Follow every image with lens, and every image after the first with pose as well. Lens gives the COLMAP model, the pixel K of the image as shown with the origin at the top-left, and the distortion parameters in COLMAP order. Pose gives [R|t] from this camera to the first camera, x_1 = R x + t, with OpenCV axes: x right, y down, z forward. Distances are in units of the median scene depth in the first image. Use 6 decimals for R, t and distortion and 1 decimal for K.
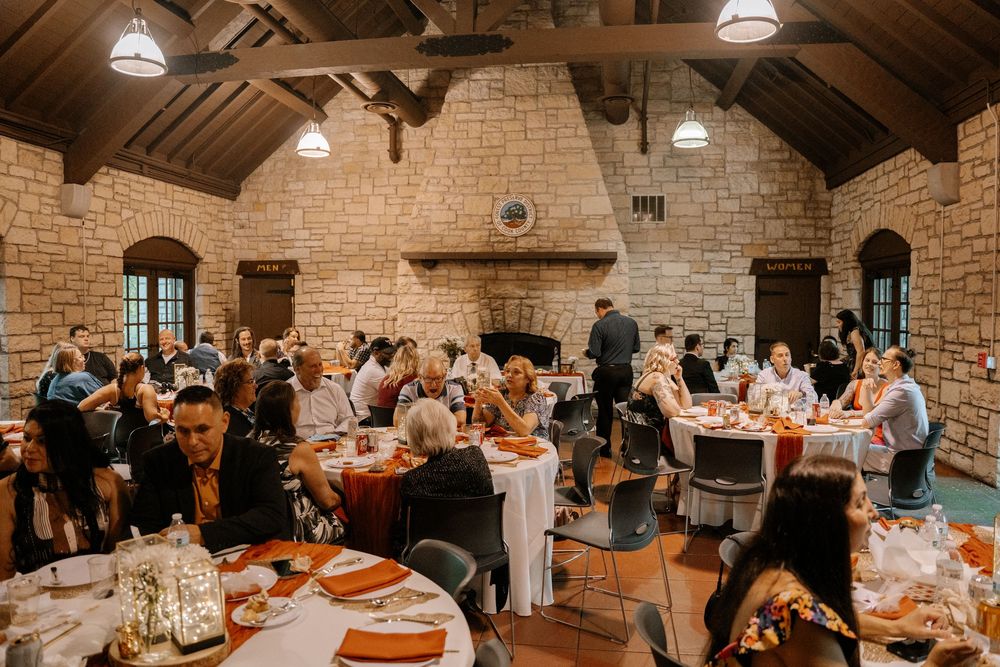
lens RADIAL K [[699.1, 0, 503.1], [0, 699.1, 333.1], [0, 0, 1]] dist [-0.044946, 0.000205]
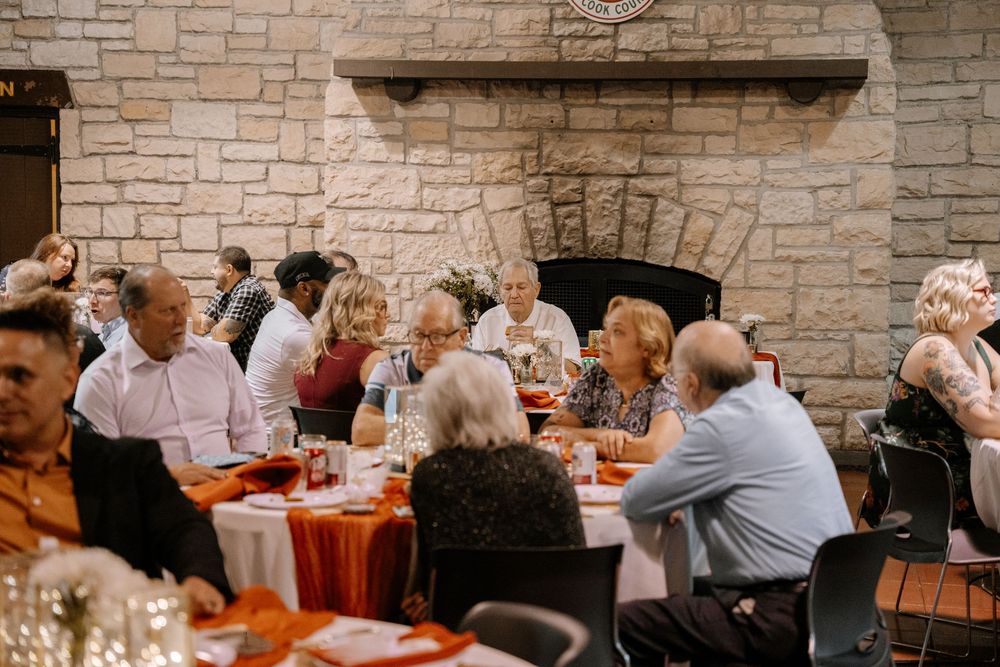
lens RADIAL K [[1942.6, 0, 503.1], [0, 1942.6, 335.7], [0, 0, 1]] dist [0.384481, 0.000000]
pose [[0.999619, 0.010813, -0.025403, -0.016143], [-0.010042, 0.999490, 0.030300, 0.010343], [0.025718, -0.030034, 0.999218, -0.152932]]
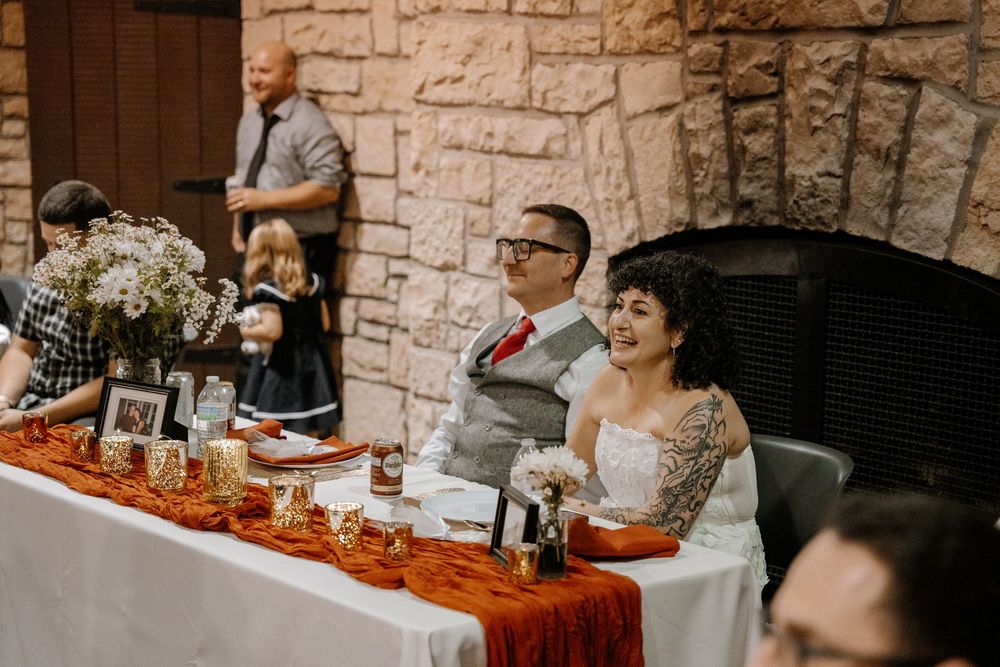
lens RADIAL K [[1942.6, 0, 498.2], [0, 1942.6, 331.5], [0, 0, 1]] dist [0.384481, 0.000000]
pose [[0.748688, 0.099576, -0.655402, 0.274751], [-0.041535, 0.993758, 0.103535, -0.023048], [0.661620, -0.050294, 0.748150, 0.569092]]
